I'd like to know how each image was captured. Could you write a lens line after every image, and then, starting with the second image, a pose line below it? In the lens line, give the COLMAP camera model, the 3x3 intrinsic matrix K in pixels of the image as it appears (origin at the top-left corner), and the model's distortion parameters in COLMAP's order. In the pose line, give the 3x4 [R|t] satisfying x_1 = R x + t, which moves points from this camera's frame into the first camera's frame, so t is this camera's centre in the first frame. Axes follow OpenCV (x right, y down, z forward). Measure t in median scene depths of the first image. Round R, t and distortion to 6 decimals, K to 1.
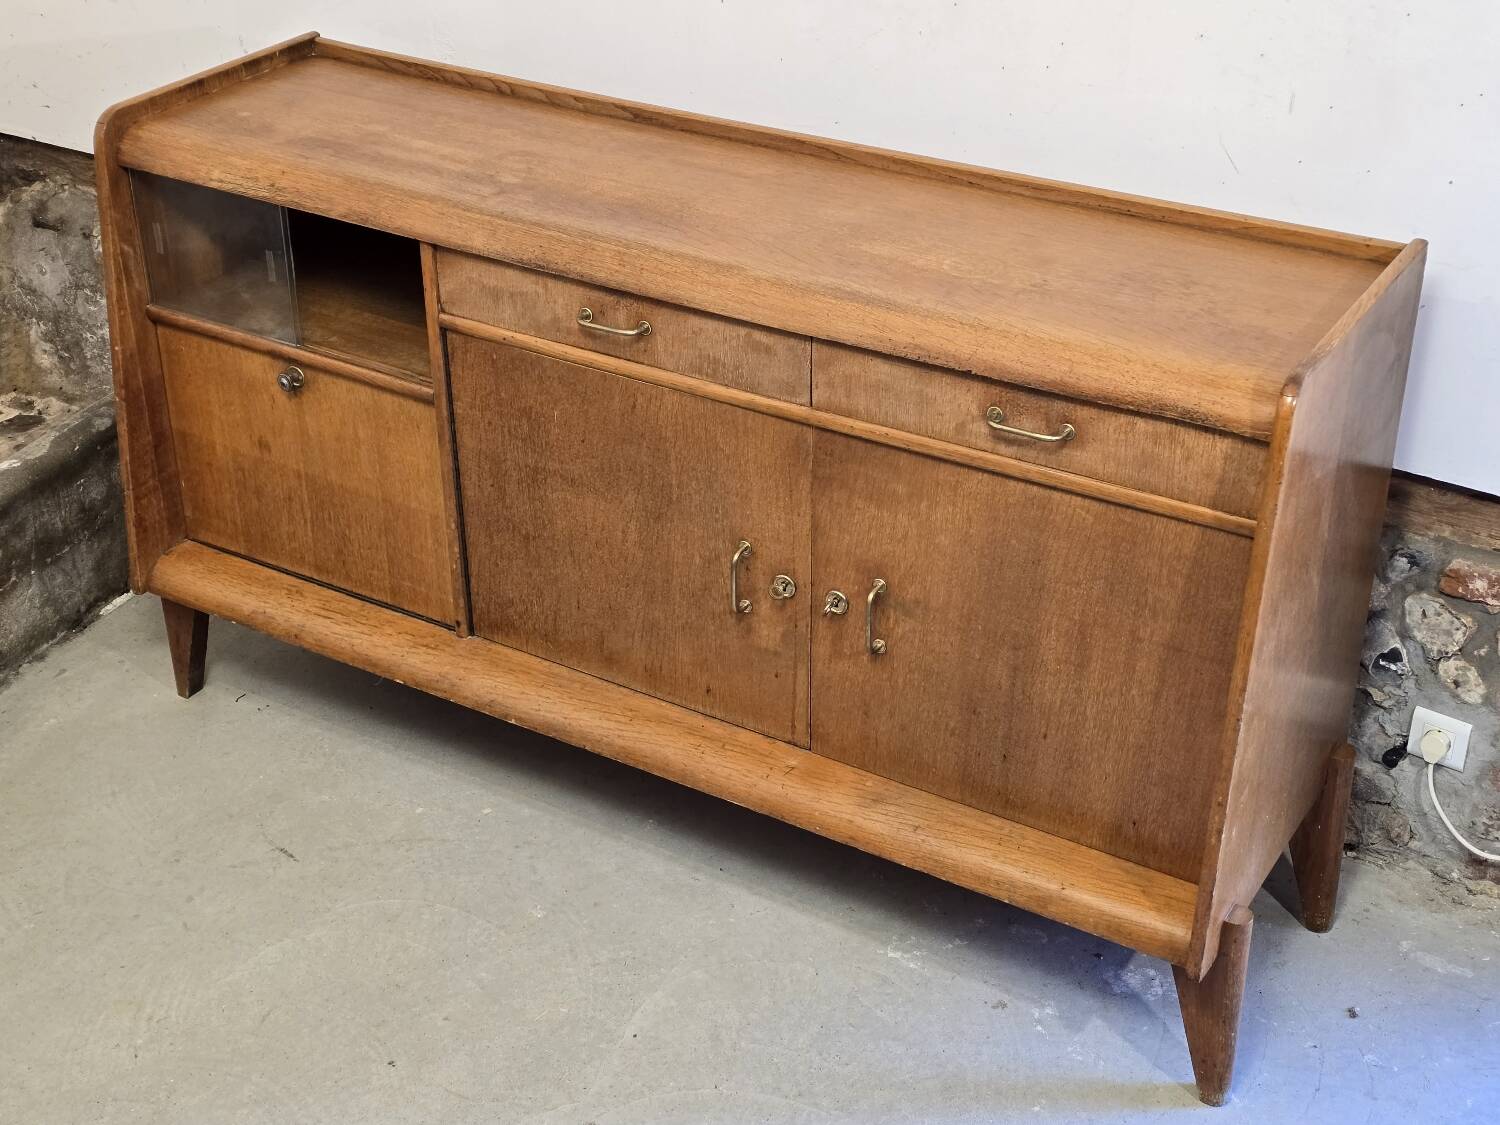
lens RADIAL K [[2148.1, 0, 728.0], [0, 2148.1, 553.0], [0, 0, 1]] dist [0.084017, 0.000000]
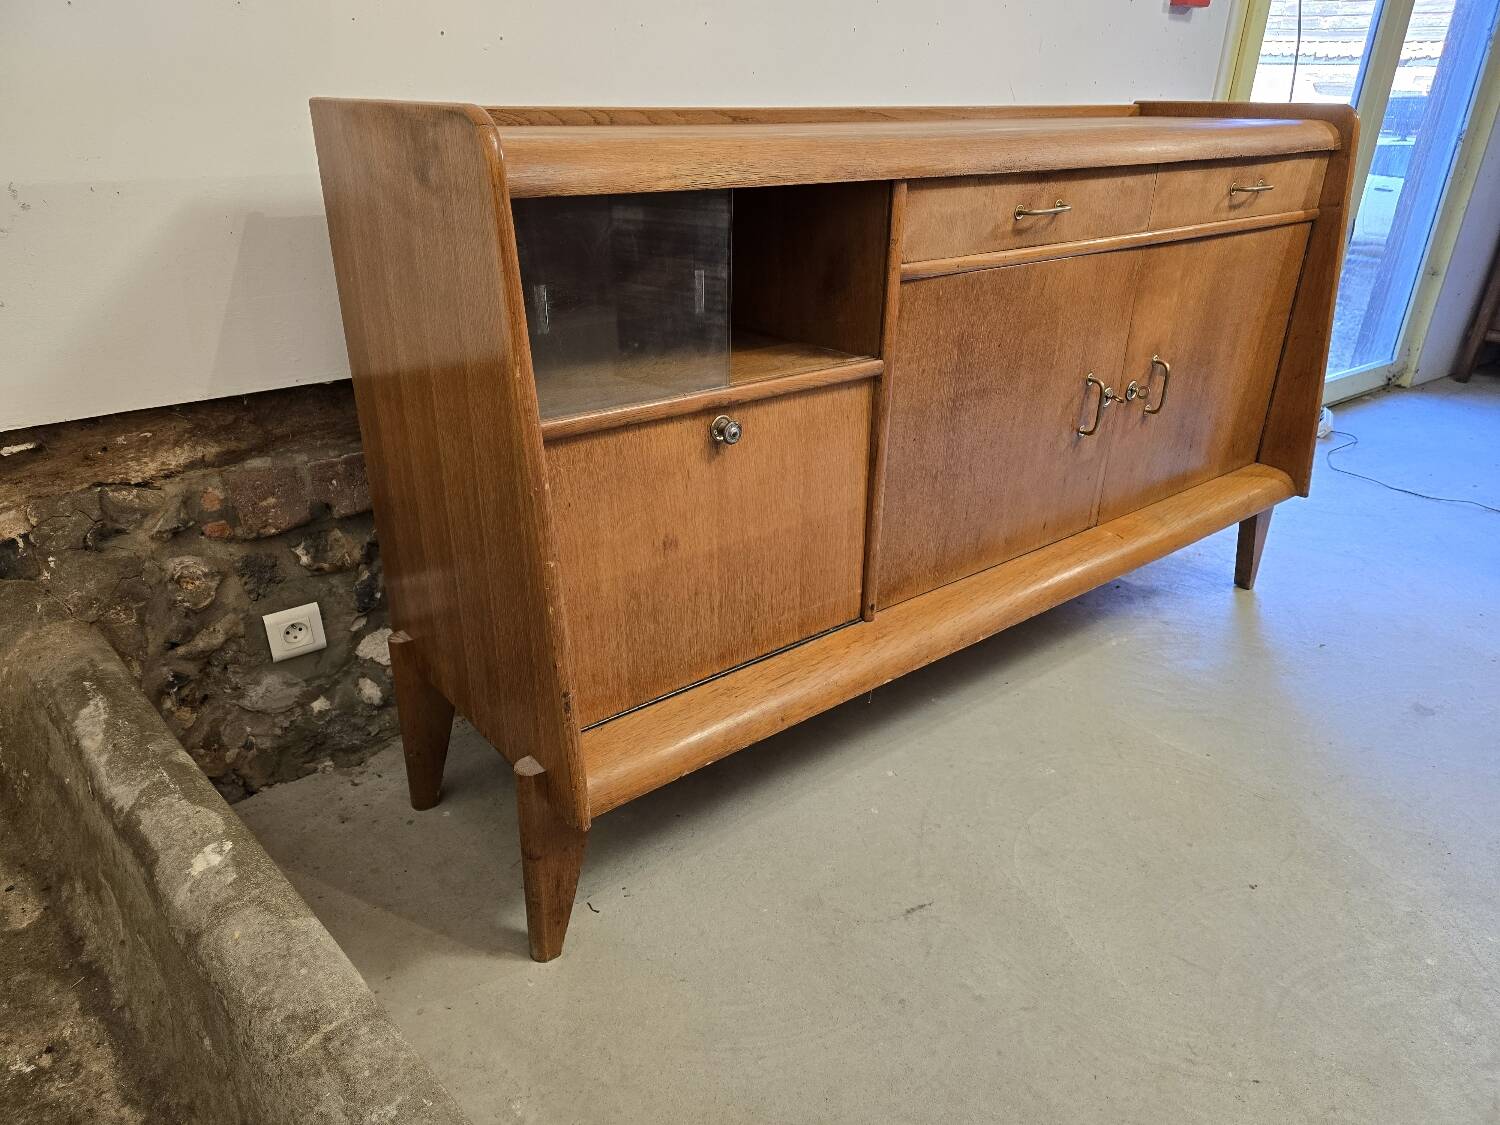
lens RADIAL K [[1005.5, 0, 740.5], [0, 1005.5, 569.6], [0, 0, 1]] dist [0.057688, -0.055287]
pose [[0.336242, -0.385547, 0.859241, -0.595687], [0.460634, 0.863109, 0.207026, -0.119878], [-0.821436, 0.326184, 0.467810, 0.888207]]
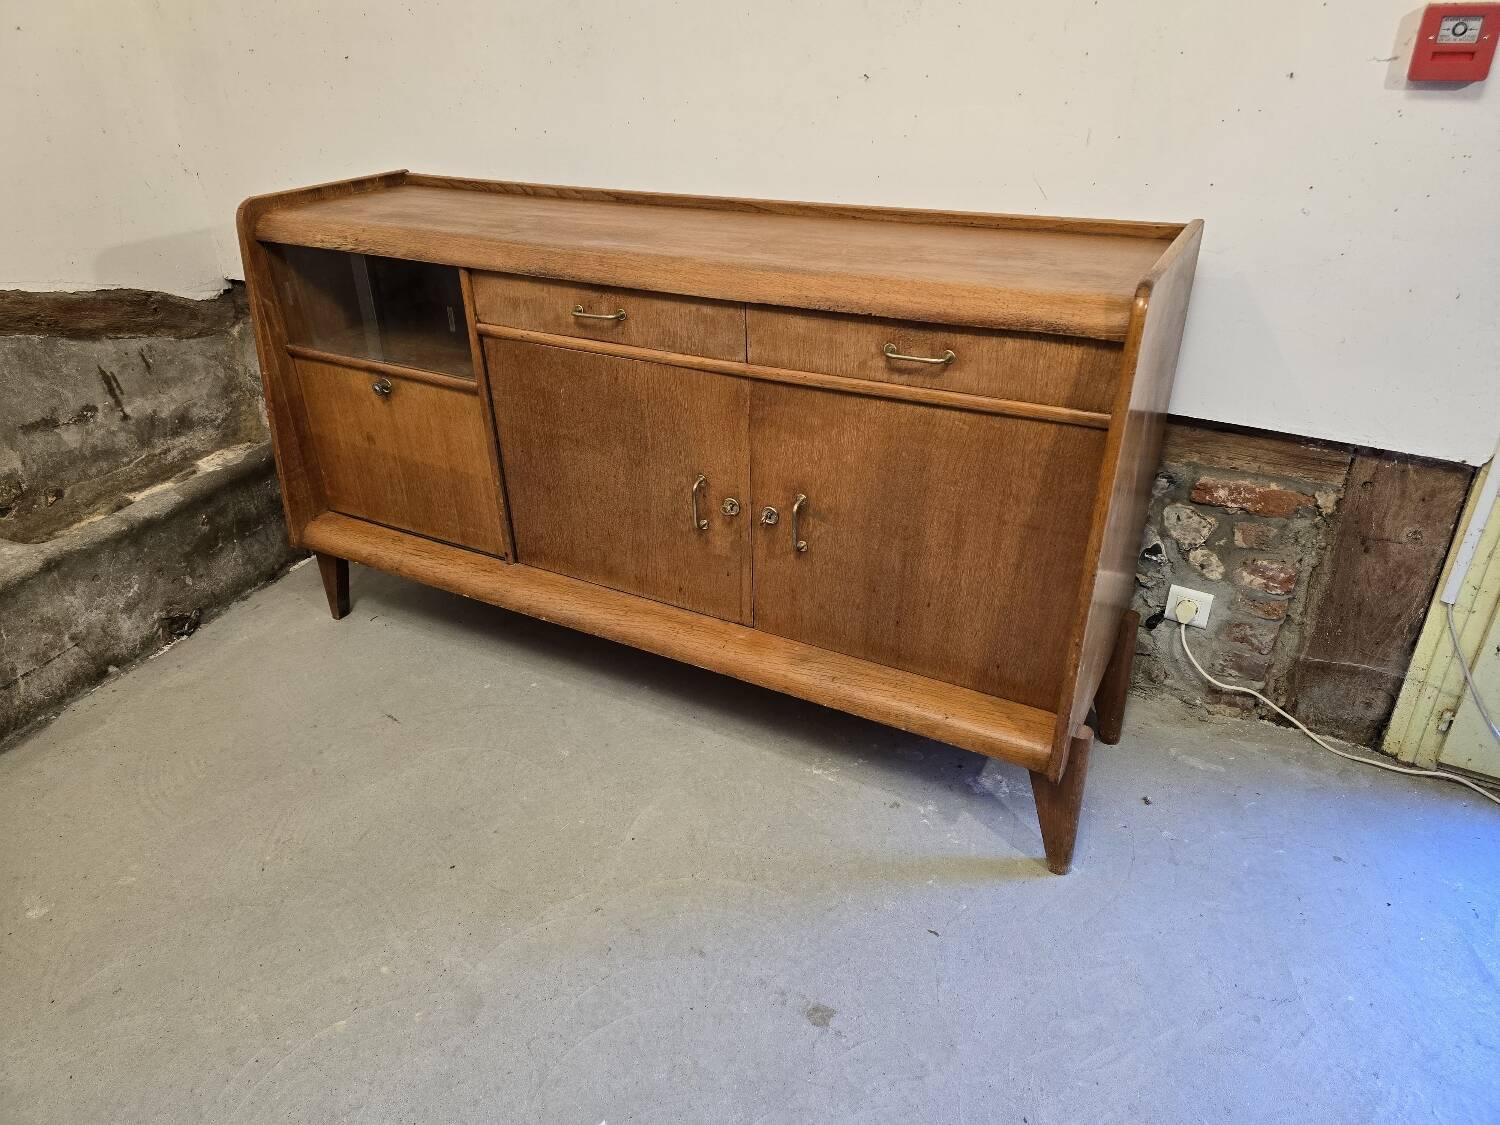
lens RADIAL K [[1005.5, 0, 733.4], [0, 1005.5, 560.3], [0, 0, 1]] dist [0.057688, -0.055287]
pose [[0.998998, -0.033241, 0.029983, 0.007061], [0.033890, 0.999197, -0.021384, 0.060929], [-0.029248, 0.022379, 0.999322, 0.344099]]
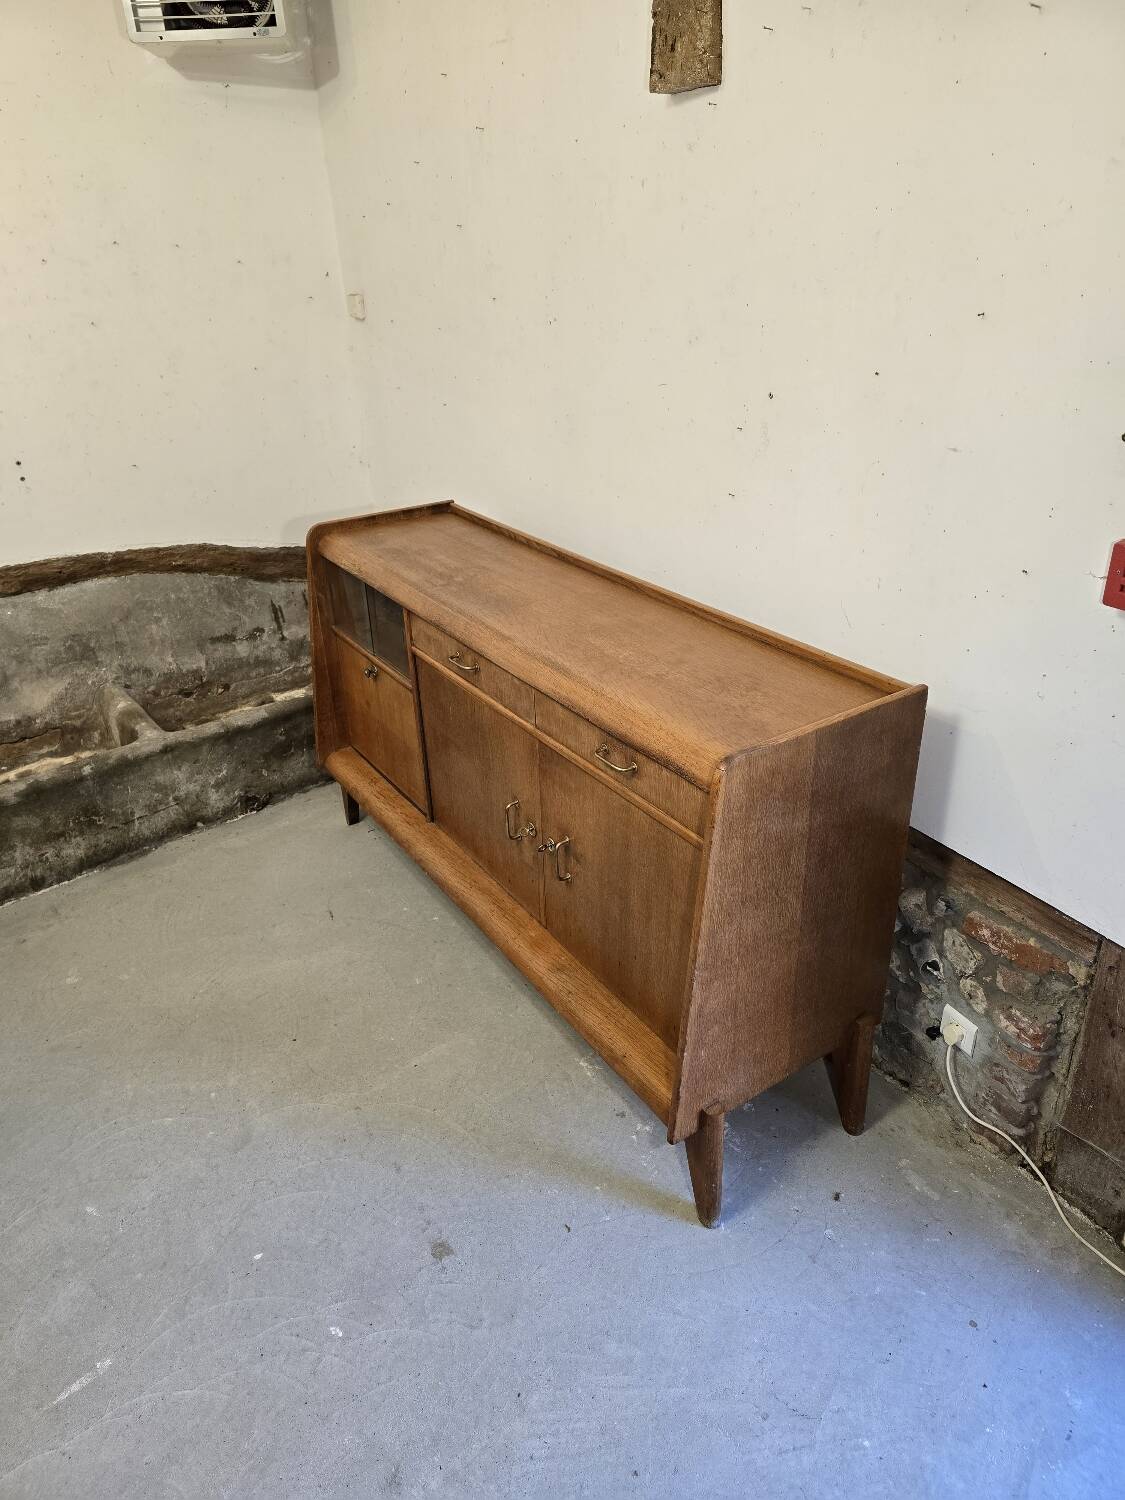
lens RADIAL K [[1005.5, 0, 554.4], [0, 1005.5, 733.1], [0, 0, 1]] dist [0.057688, -0.055287]
pose [[0.904706, 0.173177, -0.389252, 0.323077], [-0.191733, 0.981406, -0.009006, -0.053453], [0.380454, 0.082780, 0.921087, 0.259011]]
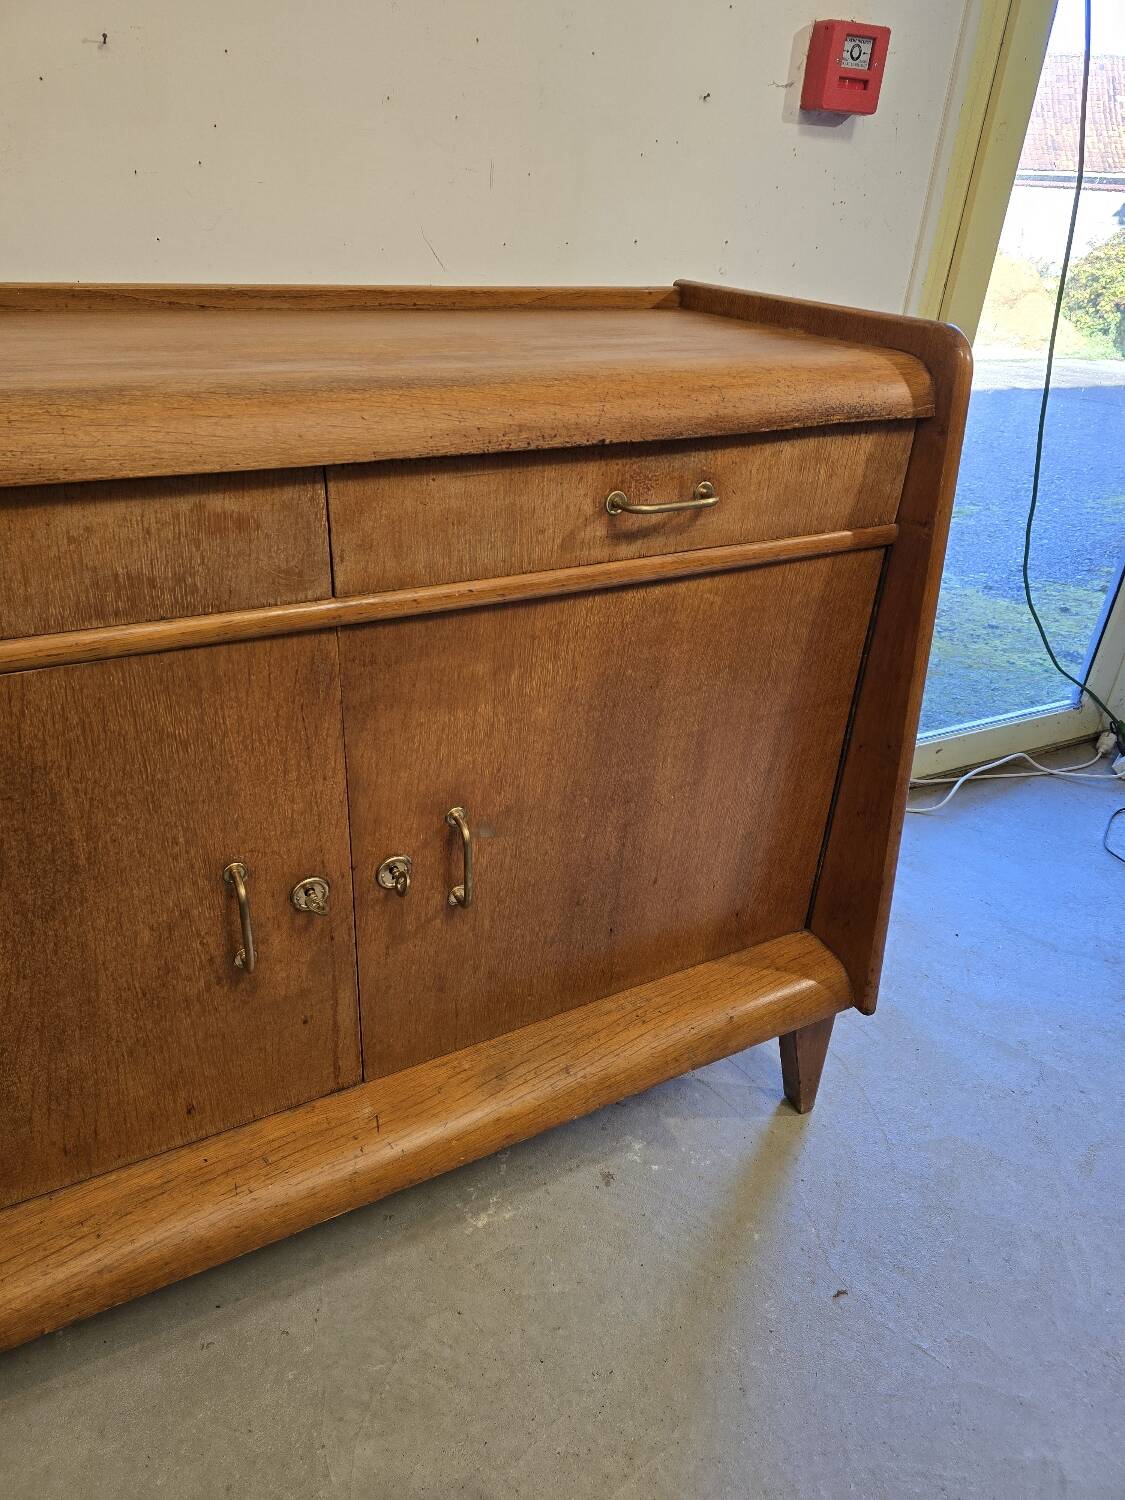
lens RADIAL K [[1005.5, 0, 549.5], [0, 1005.5, 748.3], [0, 0, 1]] dist [0.057688, -0.055287]
pose [[0.498561, -0.385733, 0.776303, -0.156413], [0.386316, 0.900561, 0.199374, -0.056852], [-0.776014, 0.200498, 0.598000, 0.712244]]
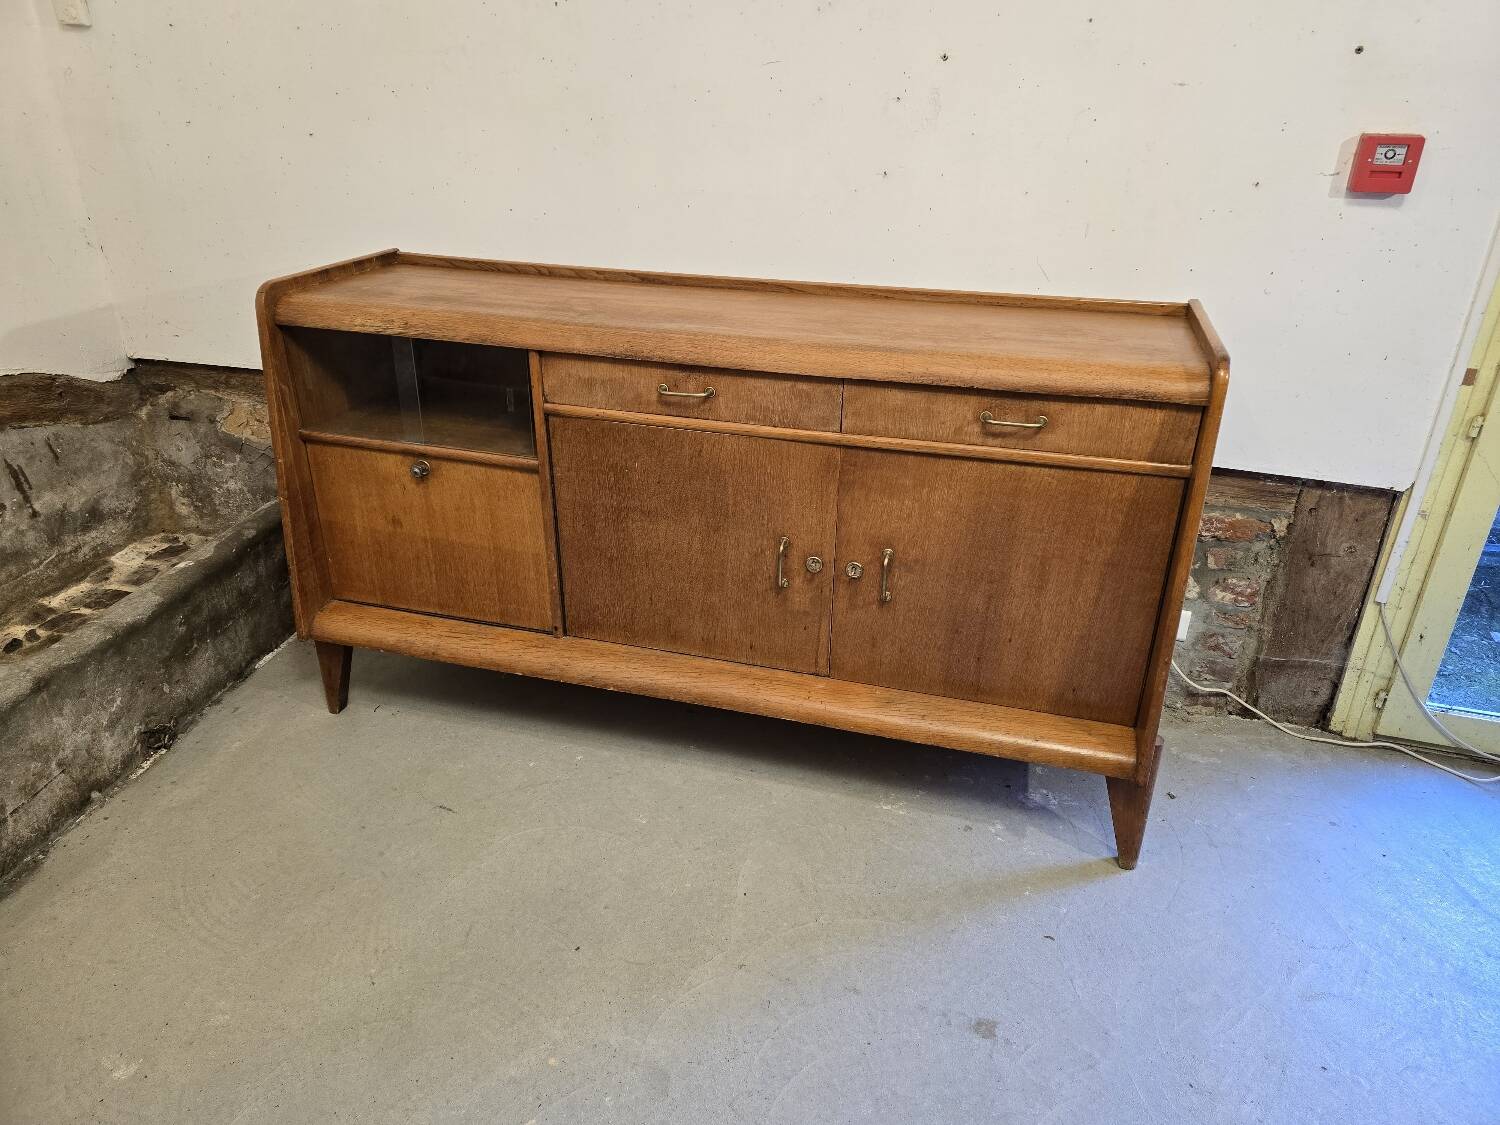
lens RADIAL K [[1005.5, 0, 752.1], [0, 1005.5, 554.1], [0, 0, 1]] dist [0.057688, -0.055287]
pose [[0.960107, -0.099651, 0.261273, -0.184628], [0.118610, 0.991258, -0.057791, 0.041010], [-0.253230, 0.086475, 0.963533, 0.334305]]
